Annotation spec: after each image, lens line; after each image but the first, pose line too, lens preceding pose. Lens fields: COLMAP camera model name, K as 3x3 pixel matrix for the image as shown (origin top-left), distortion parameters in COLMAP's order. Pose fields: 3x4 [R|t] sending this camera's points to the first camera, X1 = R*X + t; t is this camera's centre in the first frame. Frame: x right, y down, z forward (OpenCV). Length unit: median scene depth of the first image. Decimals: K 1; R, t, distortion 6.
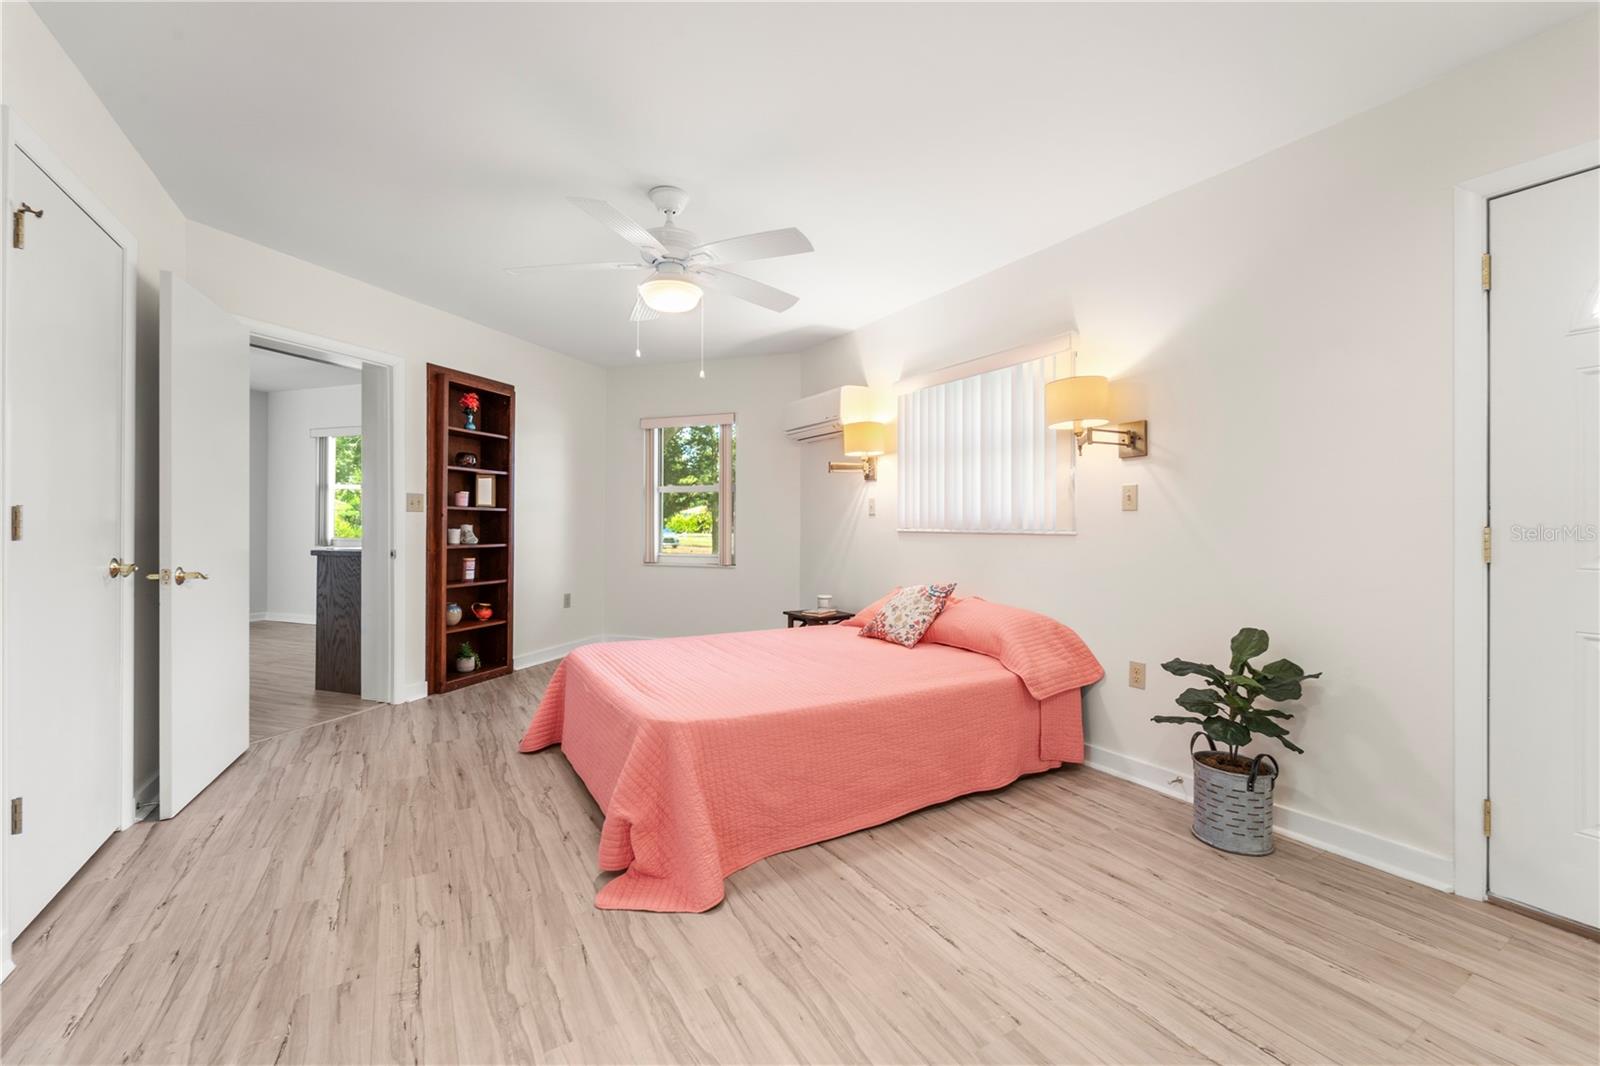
lens RADIAL K [[651.4, 0, 803.5], [0, 651.4, 530.3], [0, 0, 1]] dist [0.001593, -0.002081]
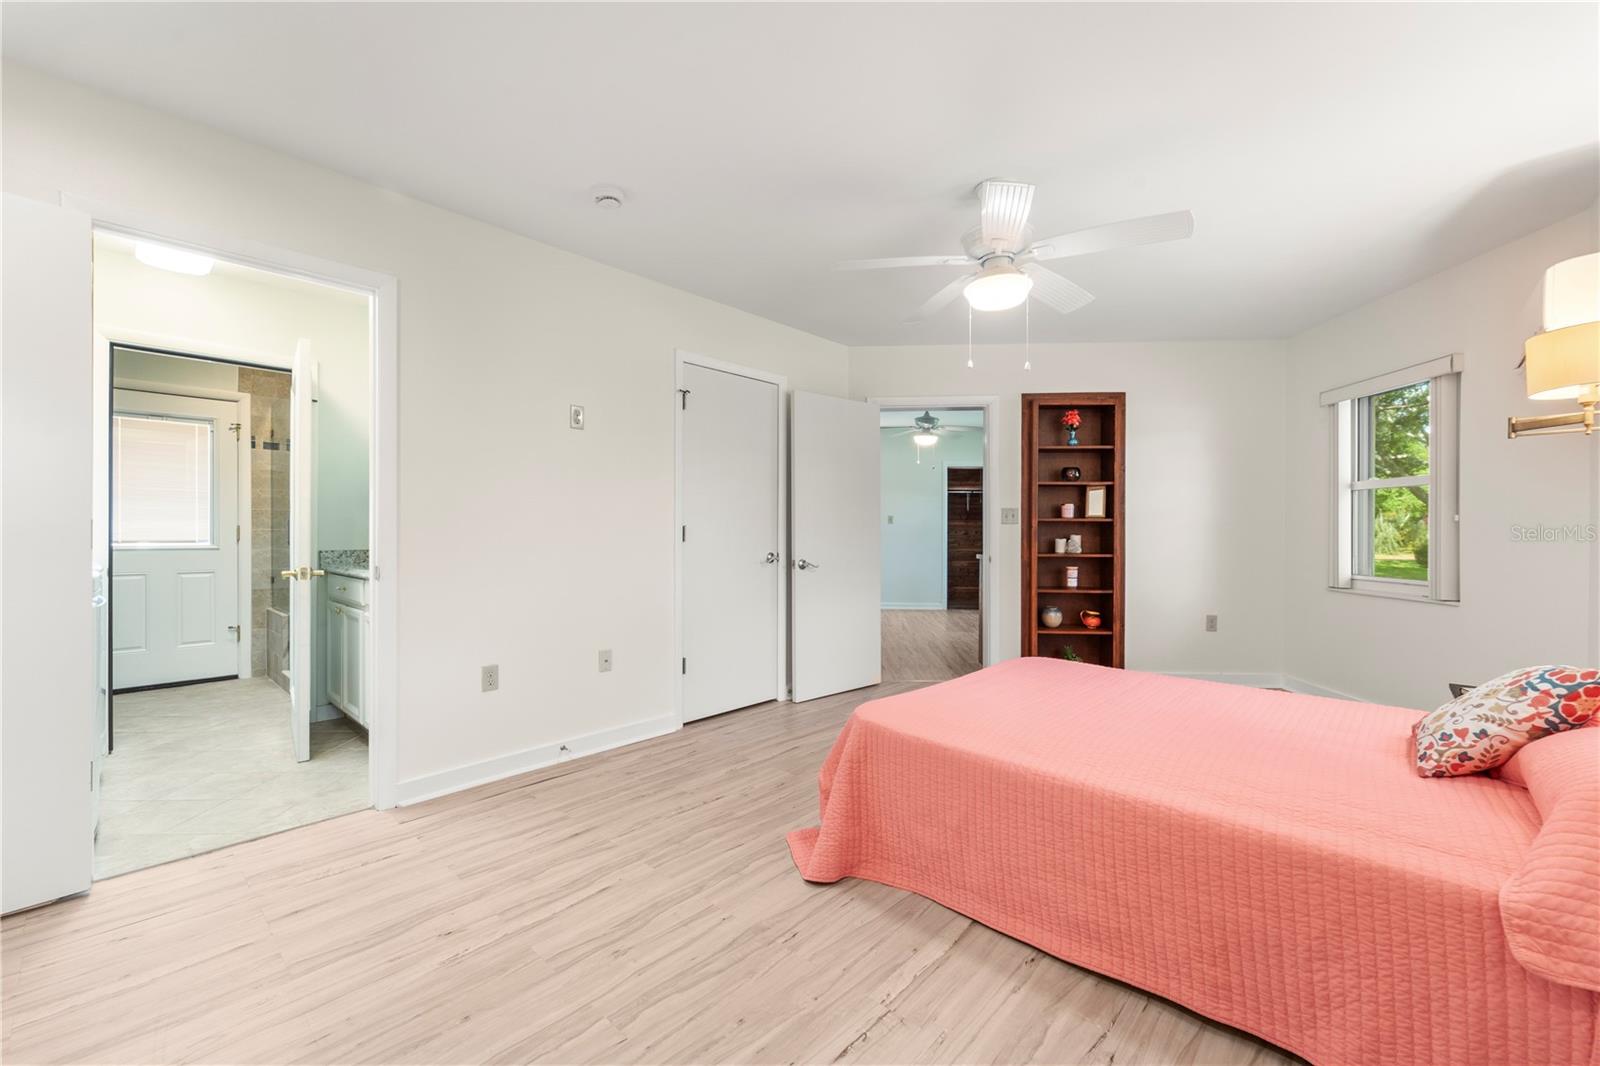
lens RADIAL K [[651.4, 0, 795.1], [0, 651.4, 534.8], [0, 0, 1]] dist [0.001593, -0.002081]
pose [[0.270525, 0.000315, -0.962713, 0.510948], [-0.009301, 0.999954, -0.002287, -0.002973], [0.962668, 0.009573, 0.270515, 0.374474]]
